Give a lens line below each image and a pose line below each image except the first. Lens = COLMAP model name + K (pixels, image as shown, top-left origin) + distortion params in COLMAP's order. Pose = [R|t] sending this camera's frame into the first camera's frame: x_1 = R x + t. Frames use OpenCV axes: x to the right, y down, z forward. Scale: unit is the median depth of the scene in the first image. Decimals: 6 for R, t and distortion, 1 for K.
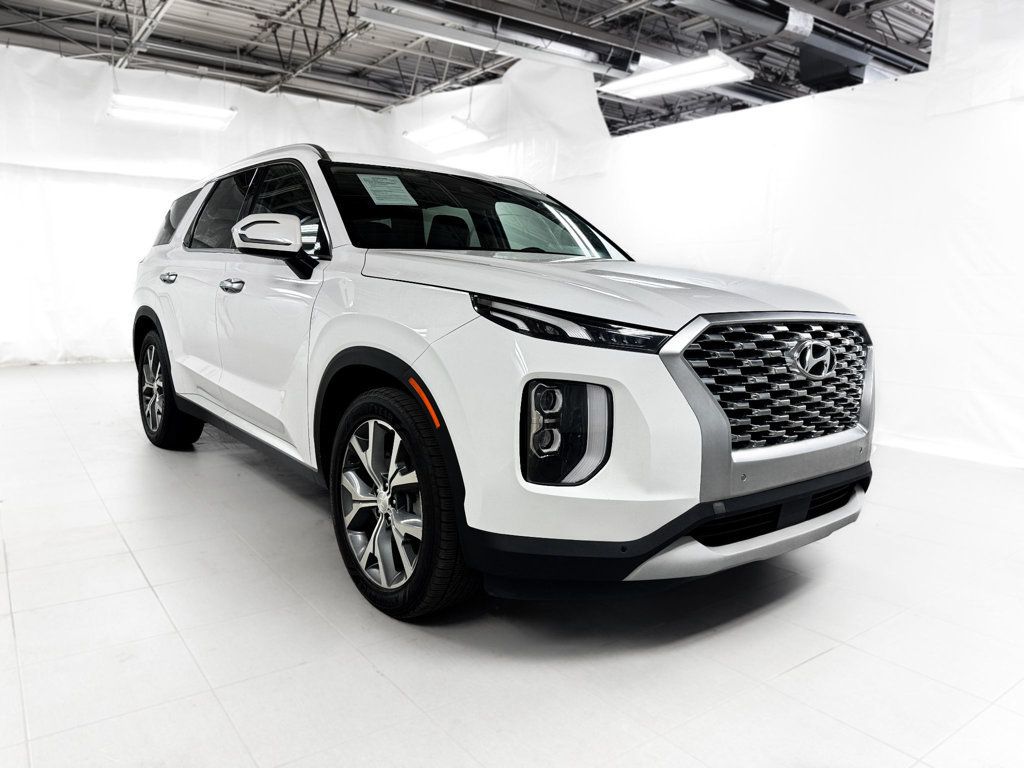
lens RADIAL K [[735.3, 0, 502.8], [0, 735.3, 383.1], [0, 0, 1]] dist [0.030554, -0.029588]
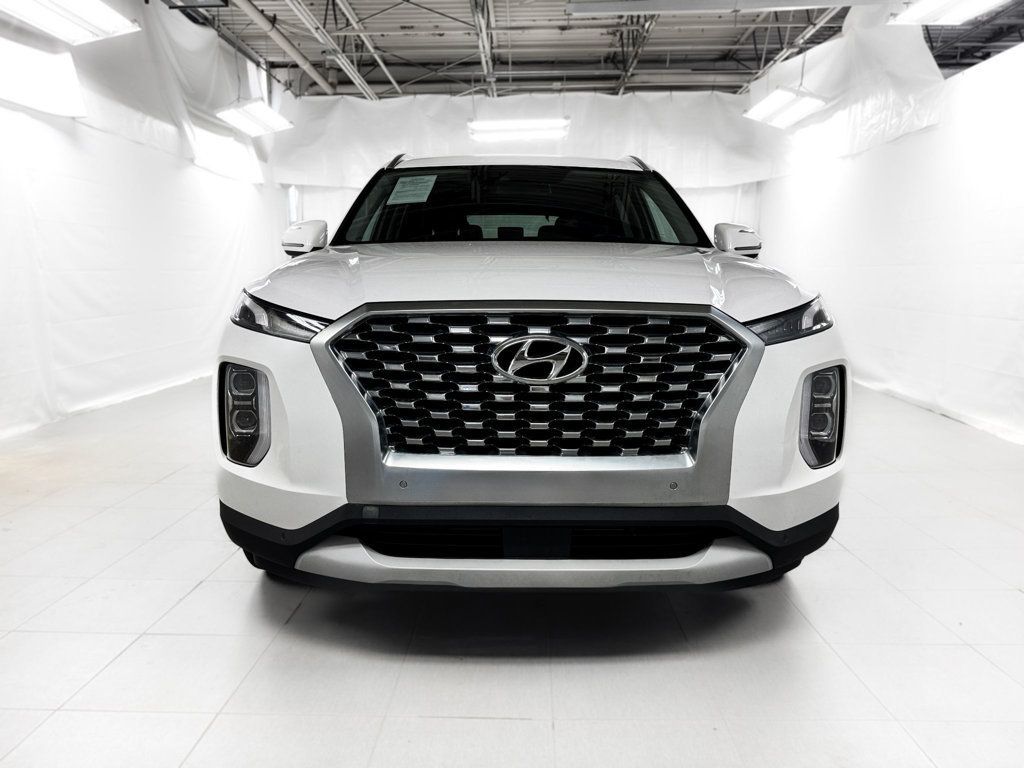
lens RADIAL K [[735.3, 0, 509.6], [0, 735.3, 387.0], [0, 0, 1]] dist [0.030554, -0.029588]
pose [[0.792676, 0.066219, -0.606036, 0.256221], [-0.058898, 0.997752, 0.031985, -0.007333], [0.606792, 0.010340, 0.794794, 0.097232]]
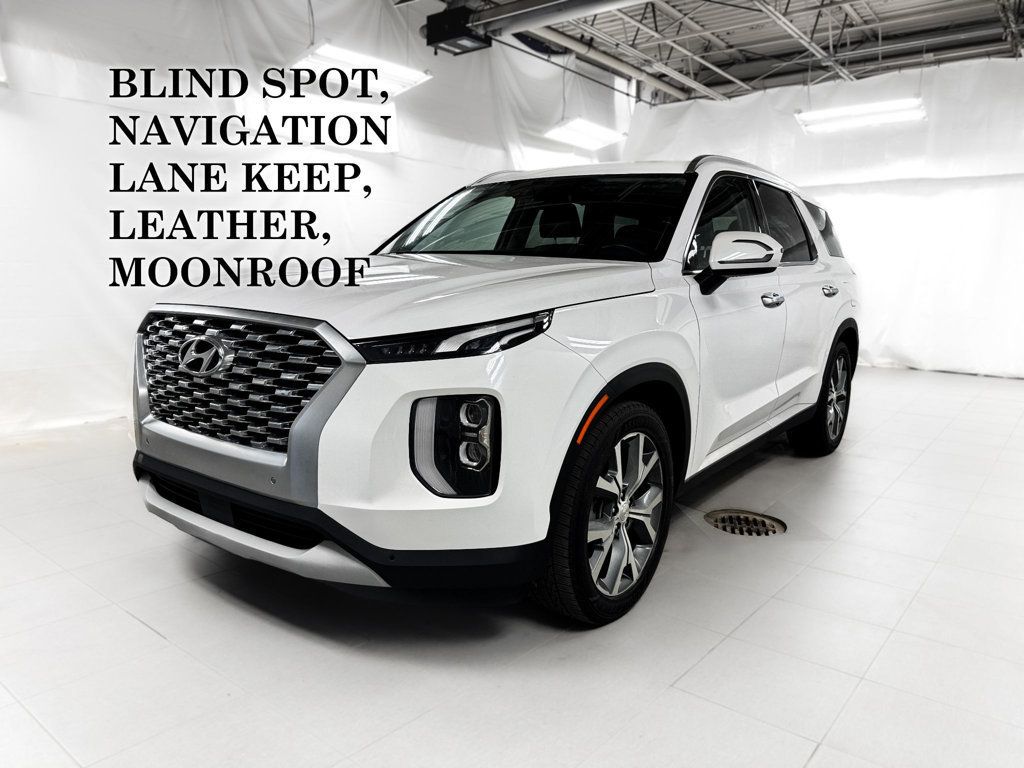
lens RADIAL K [[735.3, 0, 511.2], [0, 735.3, 385.4], [0, 0, 1]] dist [0.030554, -0.029588]
pose [[0.259641, 0.131754, -0.956675, 0.429359], [-0.140348, 0.985280, 0.097603, -0.042700], [0.955452, 0.108925, 0.274311, 0.325665]]
